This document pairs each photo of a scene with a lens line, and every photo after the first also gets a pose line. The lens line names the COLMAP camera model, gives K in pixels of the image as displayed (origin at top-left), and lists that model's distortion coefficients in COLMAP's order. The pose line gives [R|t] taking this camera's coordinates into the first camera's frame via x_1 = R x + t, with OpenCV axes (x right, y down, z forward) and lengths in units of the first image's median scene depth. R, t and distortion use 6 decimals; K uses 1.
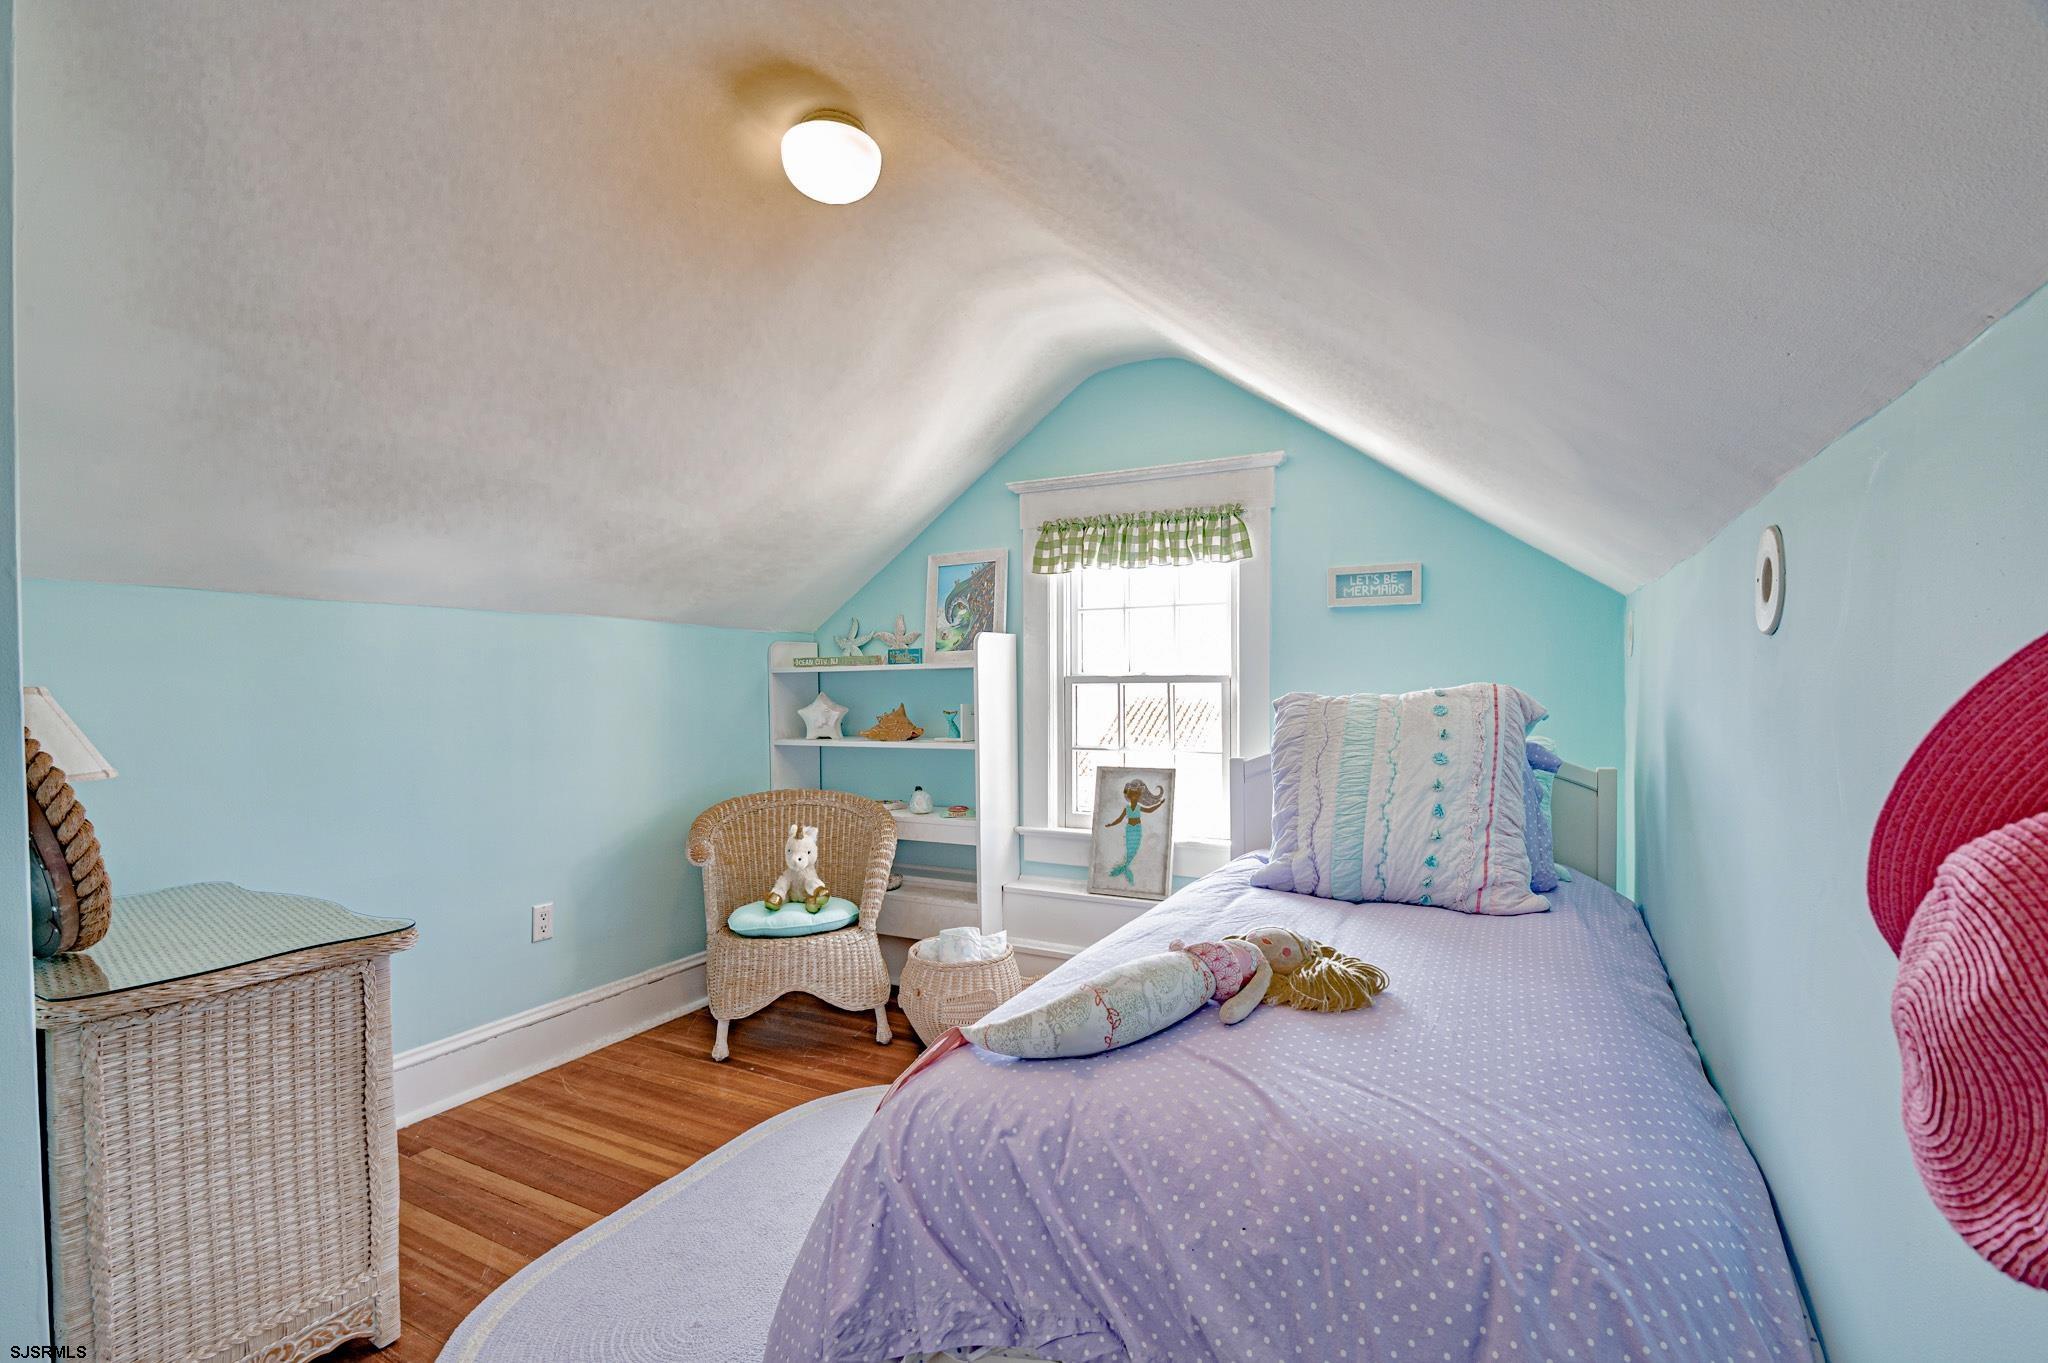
lens RADIAL K [[942.6, 0, 1021.6], [0, 942.6, 685.7], [0, 0, 1]] dist [-0.019372, -0.000516]
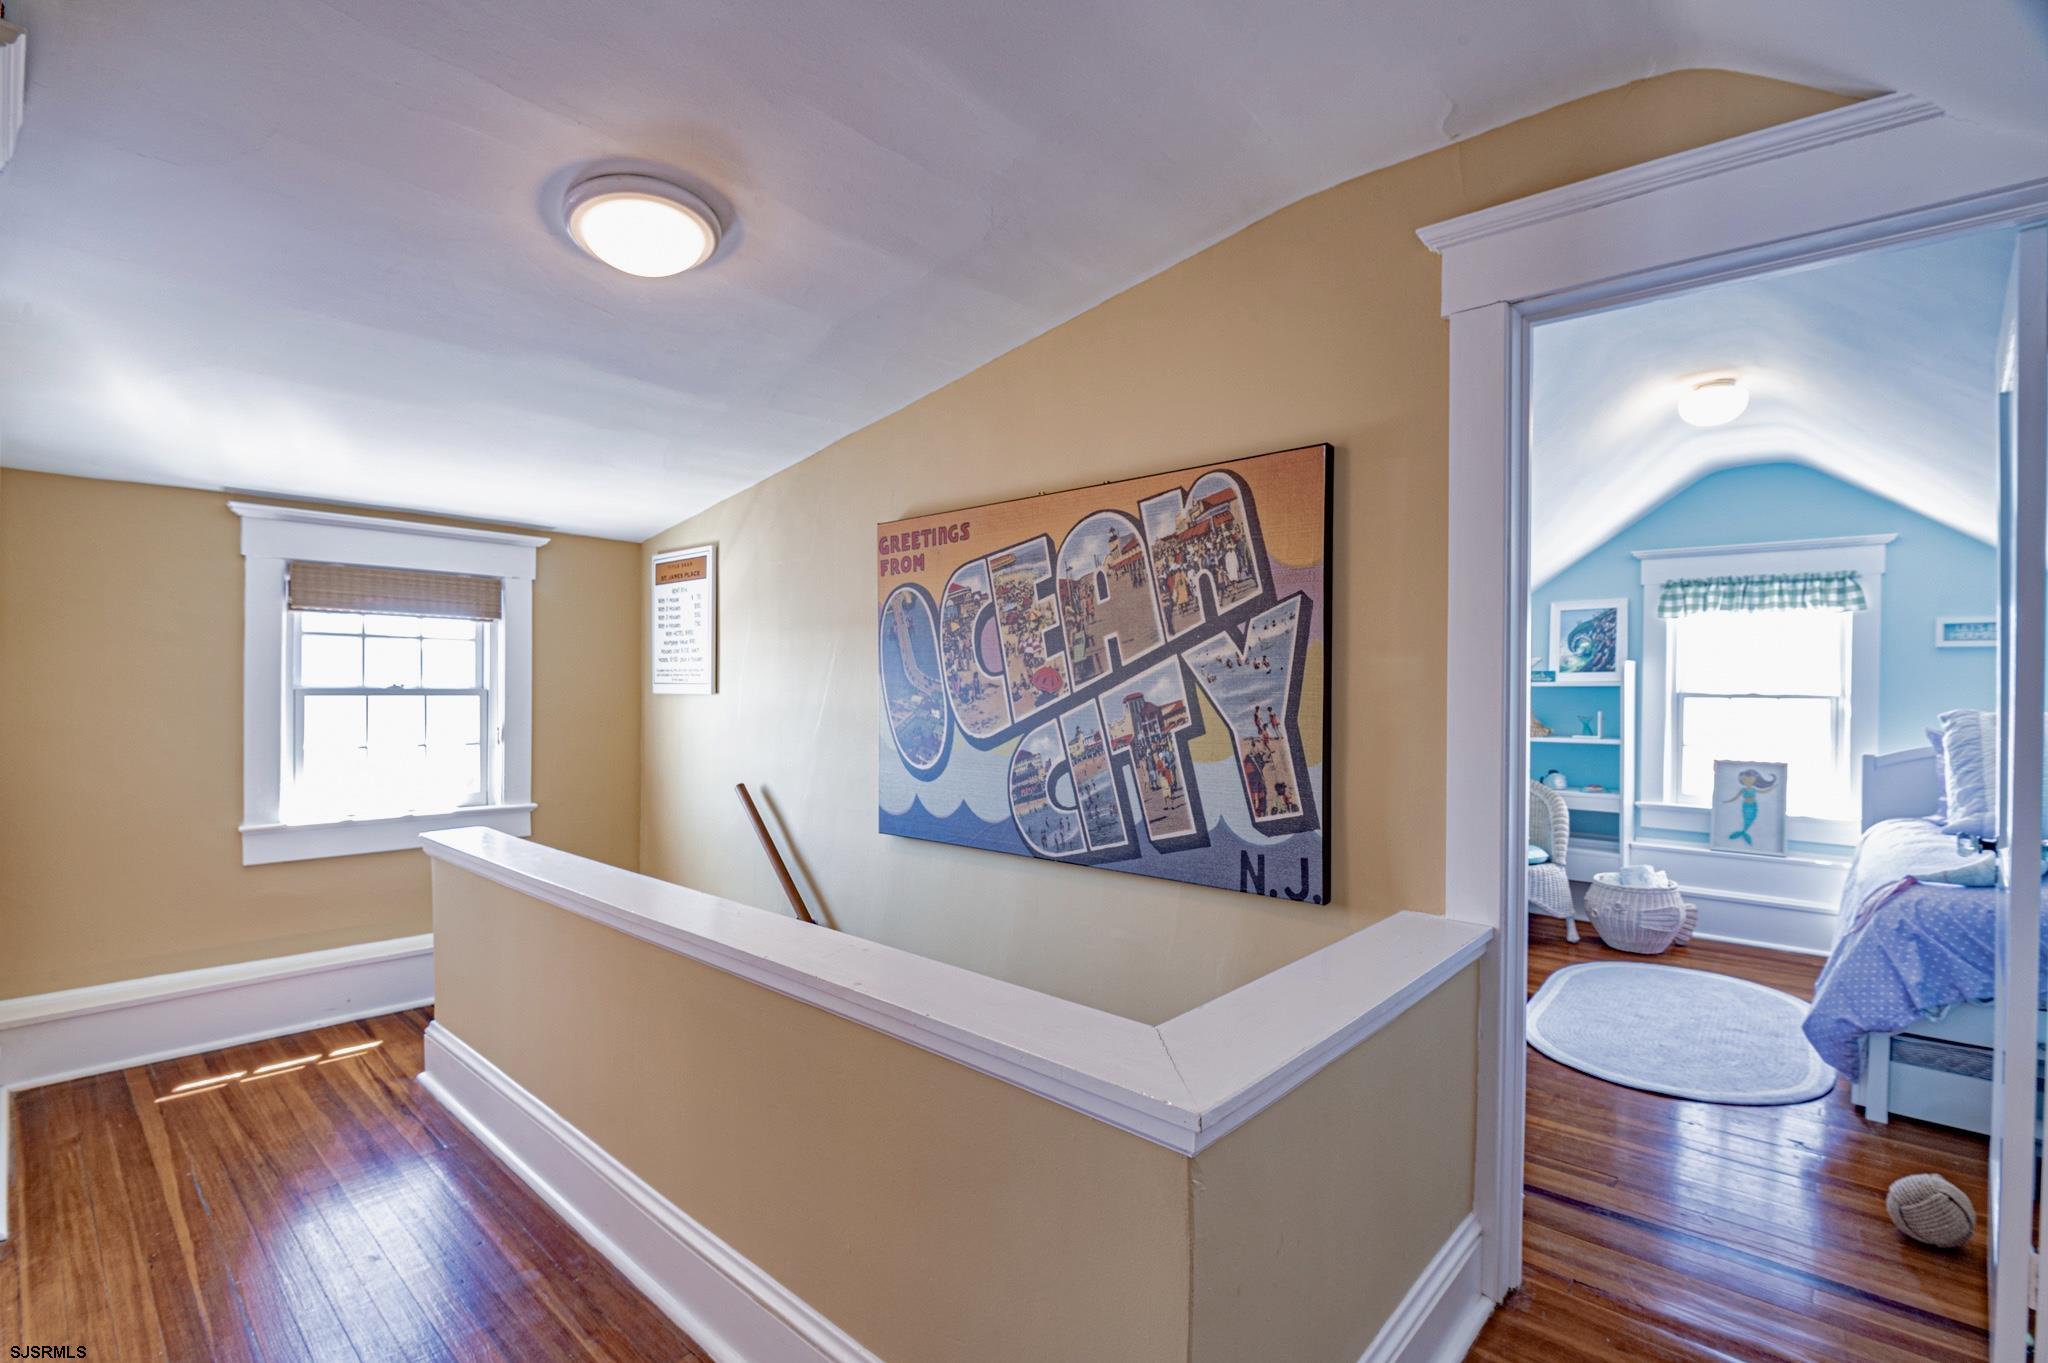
lens RADIAL K [[942.6, 0, 1026.5], [0, 942.6, 683.2], [0, 0, 1]] dist [-0.019372, -0.000516]
pose [[0.971686, 0.013547, -0.235887, -0.589362], [-0.014231, 0.999898, -0.001196, -0.009303], [0.235847, 0.004519, 0.971780, -0.570845]]
